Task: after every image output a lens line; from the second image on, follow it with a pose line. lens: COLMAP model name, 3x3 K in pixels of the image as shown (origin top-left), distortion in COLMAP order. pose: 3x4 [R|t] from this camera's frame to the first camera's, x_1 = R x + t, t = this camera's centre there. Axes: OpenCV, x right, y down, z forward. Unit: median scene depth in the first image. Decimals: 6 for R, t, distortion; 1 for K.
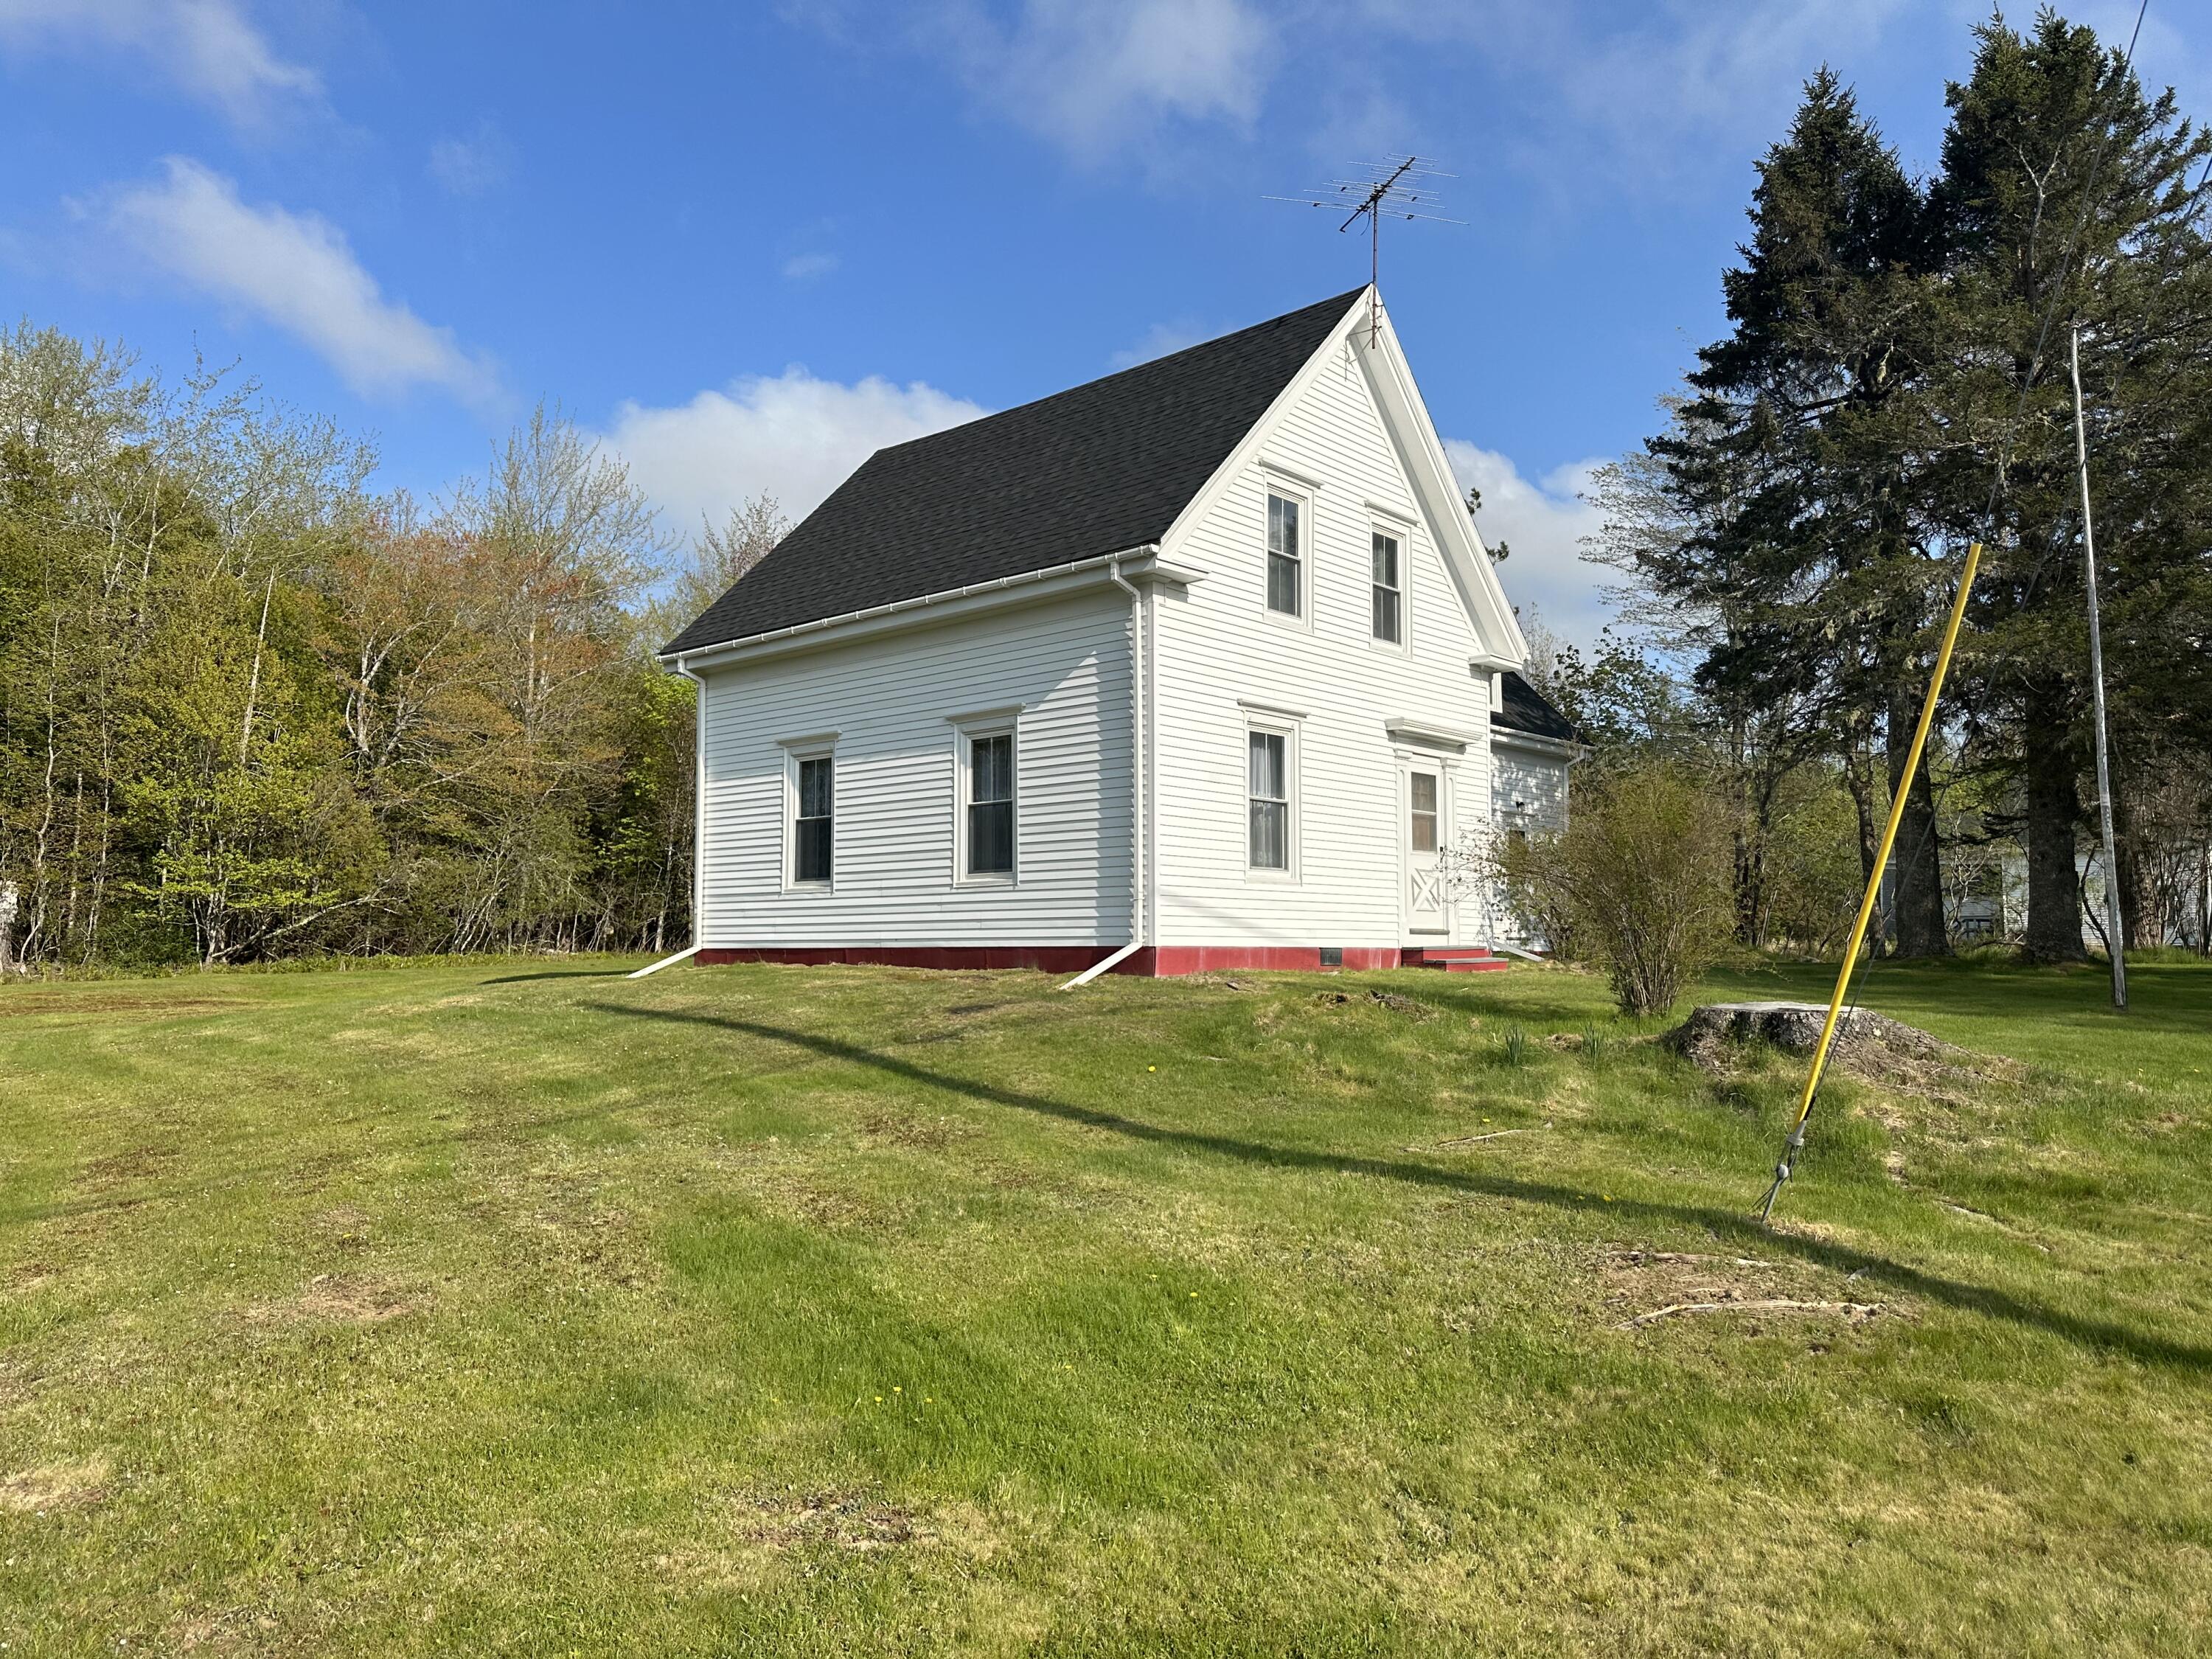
lens RADIAL K [[1550.9, 0, 1106.0], [0, 1550.9, 829.5], [0, 0, 1]] dist [0.104985, -0.170025]
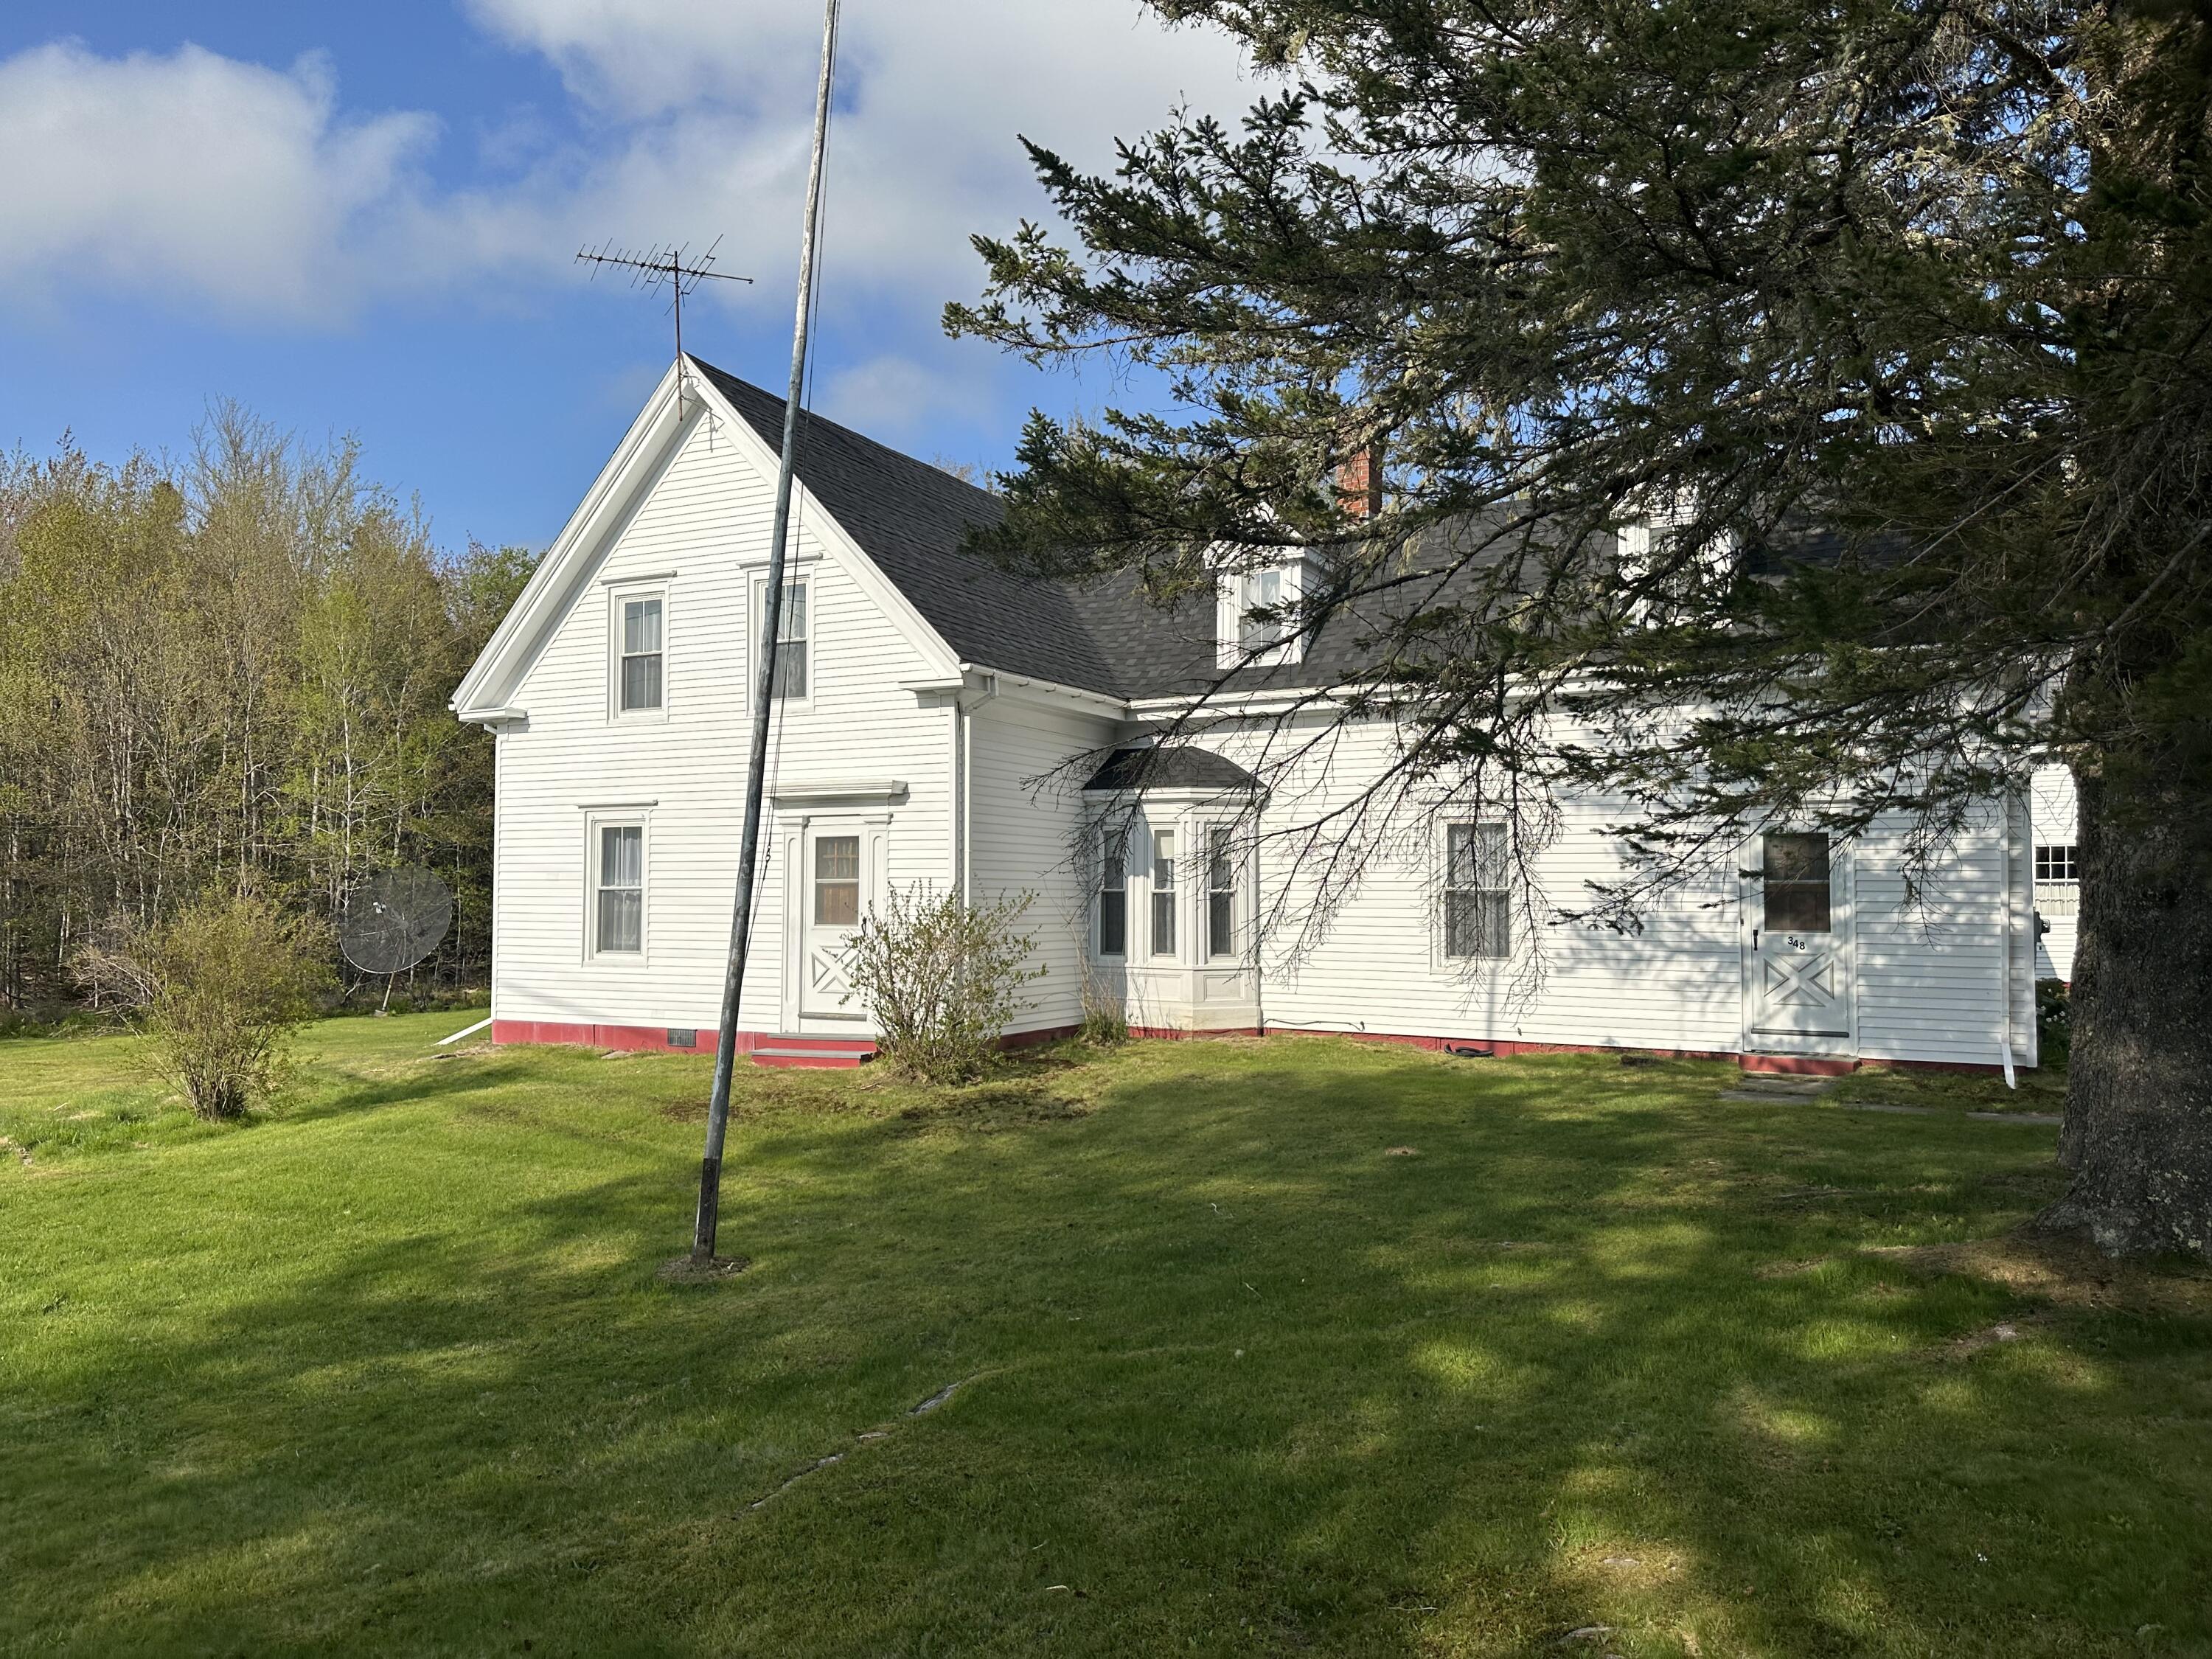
lens RADIAL K [[1550.9, 0, 1106.0], [0, 1550.9, 829.5], [0, 0, 1]] dist [0.104985, -0.170025]
pose [[0.235075, -0.050672, -0.970656, 1.235078], [0.071106, 0.996861, -0.034820, 0.002089], [0.969373, -0.060835, 0.237940, 1.059433]]
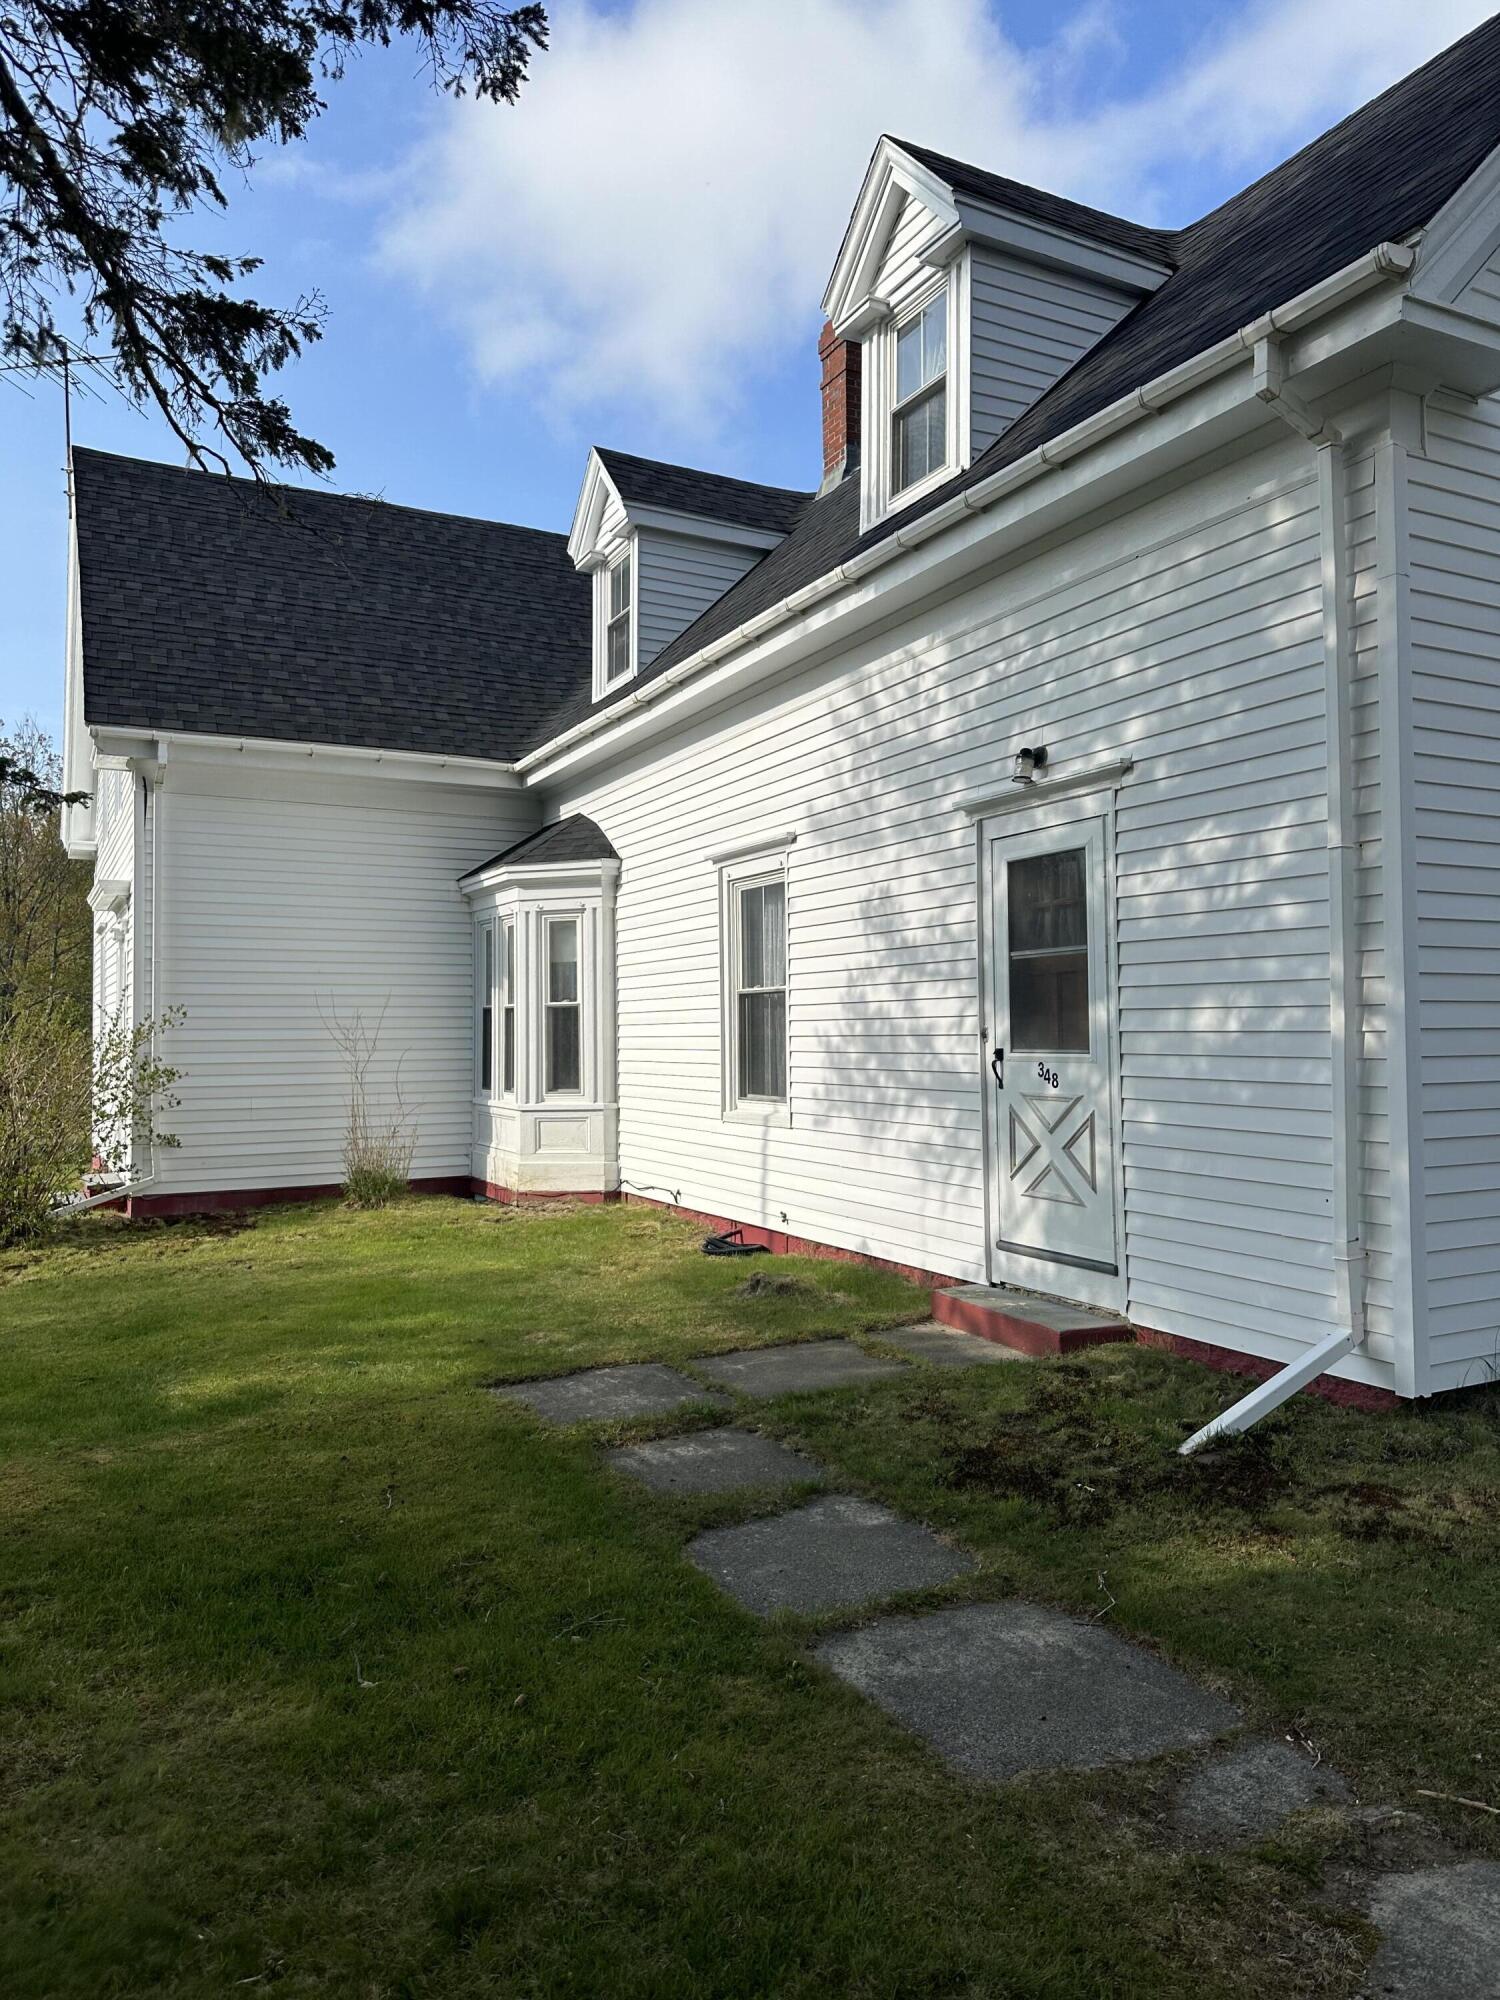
lens RADIAL K [[1402.2, 0, 752.9], [0, 1402.2, 1025.2], [0, 0, 1]] dist [0.104985, -0.170025]
pose [[-0.336796, -0.004643, -0.941566, 0.846935], [0.084497, 0.995804, -0.035135, 0.057682], [0.937779, -0.091392, -0.334990, 1.726322]]
